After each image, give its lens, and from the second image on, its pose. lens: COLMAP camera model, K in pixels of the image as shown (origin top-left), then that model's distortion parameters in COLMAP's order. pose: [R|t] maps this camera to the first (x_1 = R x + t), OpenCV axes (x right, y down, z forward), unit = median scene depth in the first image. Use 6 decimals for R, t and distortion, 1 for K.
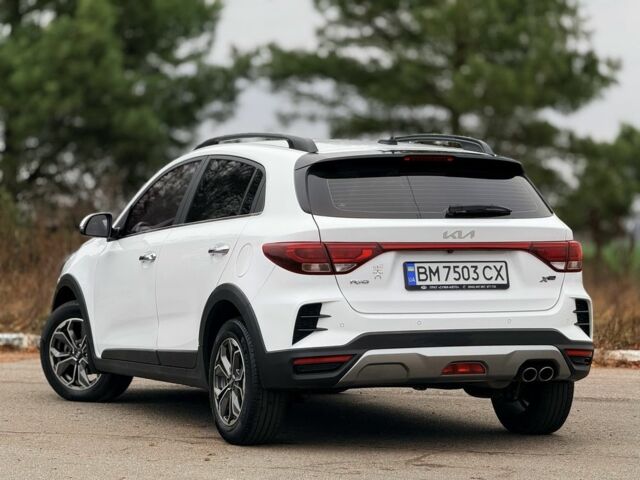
lens RADIAL K [[2257.4, 0, 320.0], [0, 2257.4, 240.0], [0, 0, 1]] dist [0.177821, 1.642891]
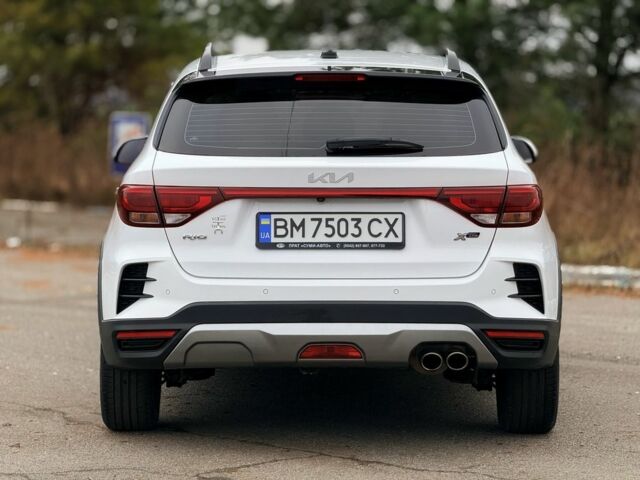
lens RADIAL K [[2257.4, 0, 320.0], [0, 2257.4, 240.0], [0, 0, 1]] dist [0.177821, 1.642891]
pose [[0.920122, 0.023060, -0.390952, 0.357438], [-0.004430, 0.998814, 0.048488, -0.018384], [0.391607, -0.042883, 0.919133, 0.288224]]
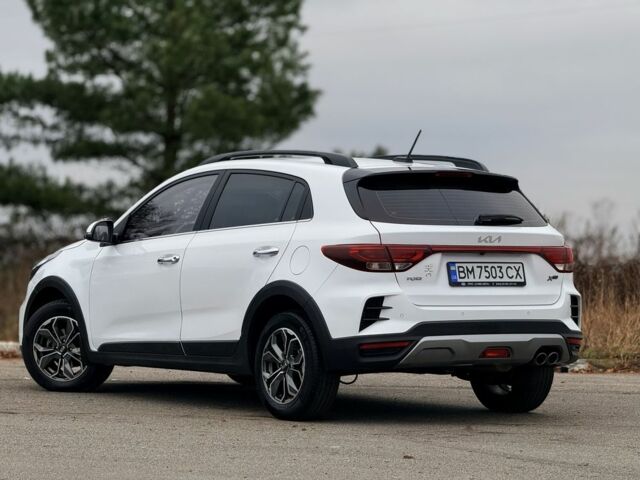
lens RADIAL K [[2257.4, 0, 320.0], [0, 2257.4, 240.0], [0, 0, 1]] dist [0.177821, 1.642891]
pose [[0.977295, 0.009749, 0.211657, -0.272355], [-0.006972, 0.999880, -0.013863, 0.014780], [-0.211767, 0.012072, 0.977246, -0.130797]]
